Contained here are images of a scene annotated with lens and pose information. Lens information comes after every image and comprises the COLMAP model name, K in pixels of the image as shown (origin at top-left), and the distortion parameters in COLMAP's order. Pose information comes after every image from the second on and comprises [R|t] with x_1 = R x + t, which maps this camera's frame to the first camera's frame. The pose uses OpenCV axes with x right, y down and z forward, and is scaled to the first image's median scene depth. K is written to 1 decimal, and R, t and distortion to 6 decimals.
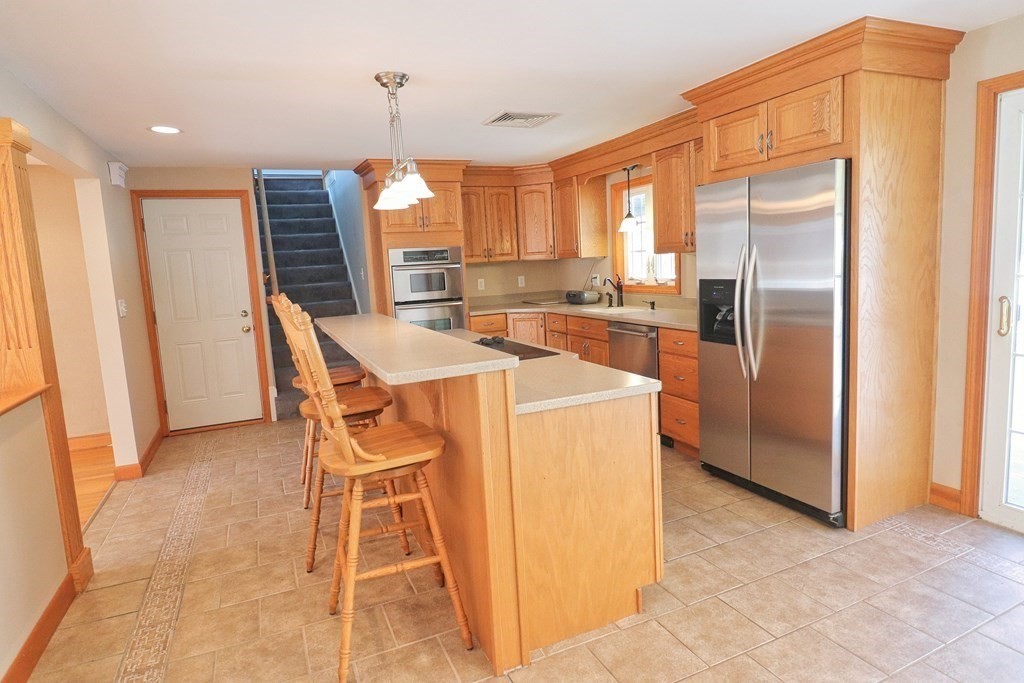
lens RADIAL K [[585.1, 0, 516.0], [0, 585.1, 330.9], [0, 0, 1]] dist [-0.004093, -0.001437]
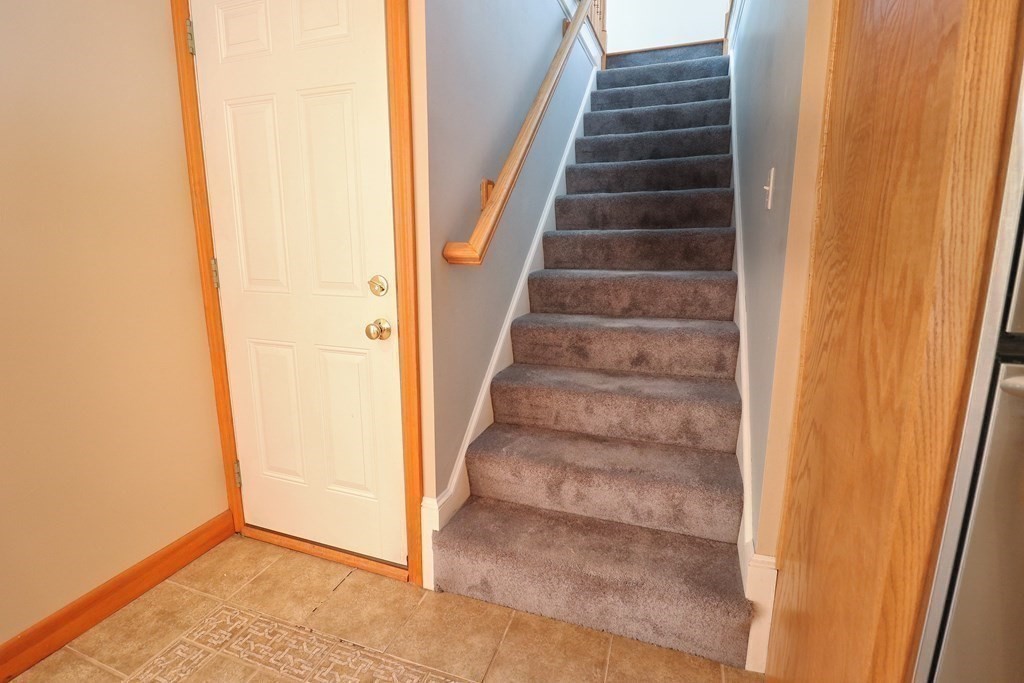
lens RADIAL K [[475.0, 0, 513.3], [0, 475.0, 329.0], [0, 0, 1]] dist [0.003958, -0.015249]
pose [[0.728349, 0.173961, -0.662756, -0.208235], [-0.122166, 0.984707, 0.124210, -0.047776], [0.674228, -0.009502, 0.738462, 0.822241]]
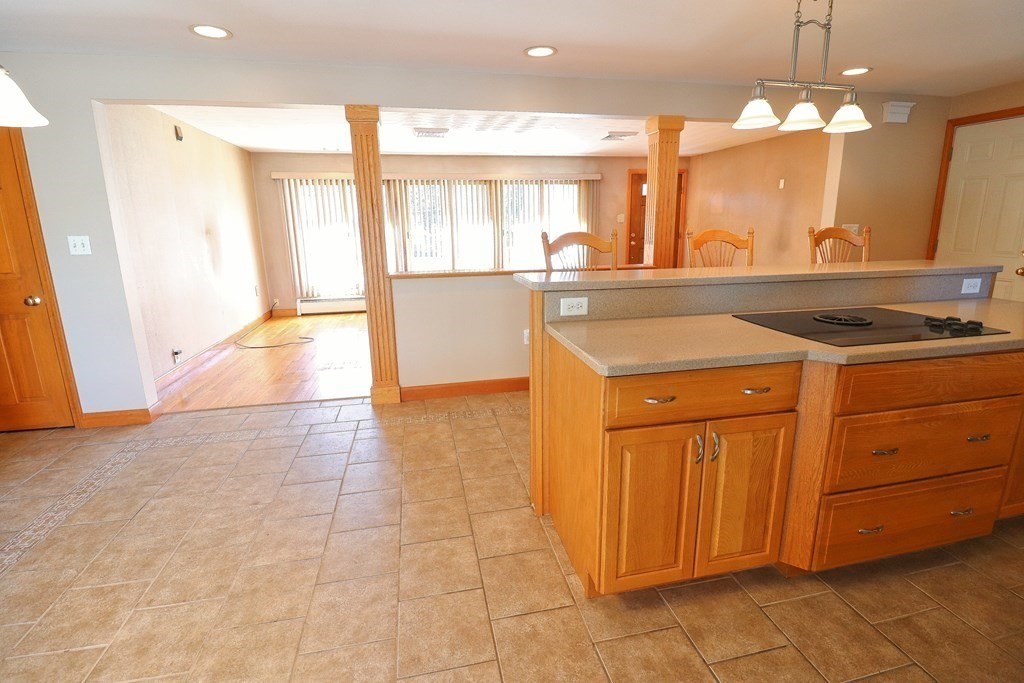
lens RADIAL K [[475.0, 0, 513.3], [0, 475.0, 329.0], [0, 0, 1]] dist [0.003958, -0.015249]
pose [[-0.207940, 0.271334, -0.939755, 0.345618], [-0.089893, 0.951389, 0.294583, -0.056745], [0.974002, 0.145733, -0.173440, 0.395949]]
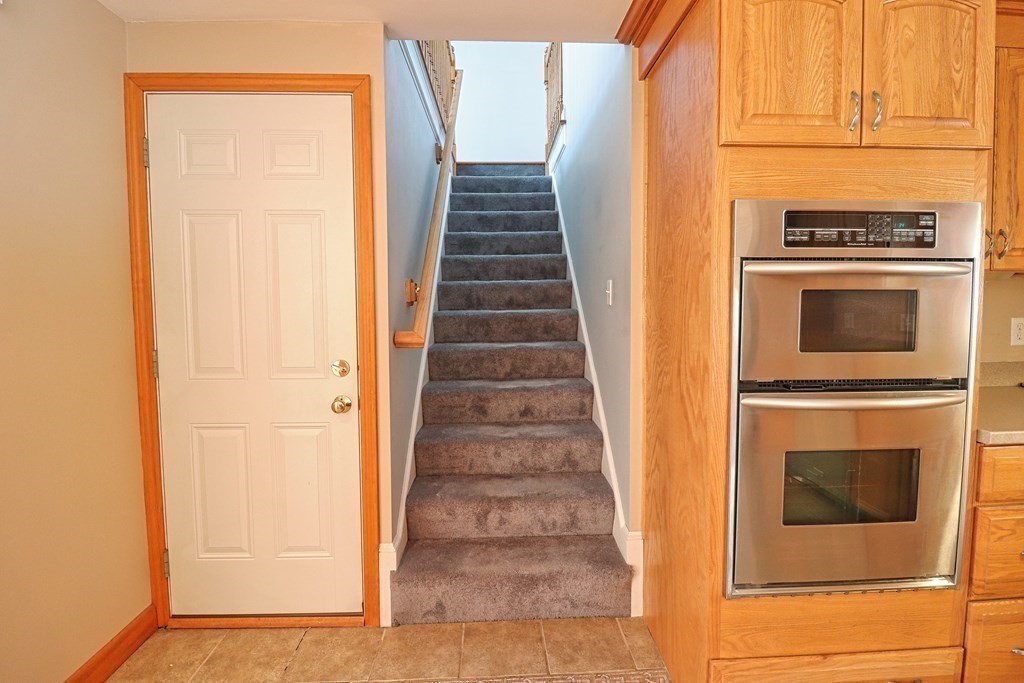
lens RADIAL K [[475.0, 0, 513.3], [0, 475.0, 329.0], [0, 0, 1]] dist [0.003958, -0.015249]
pose [[0.929099, 0.066279, -0.363843, -0.218280], [-0.087116, 0.995348, -0.041139, -0.053230], [0.359424, 0.069918, 0.930551, 0.702260]]
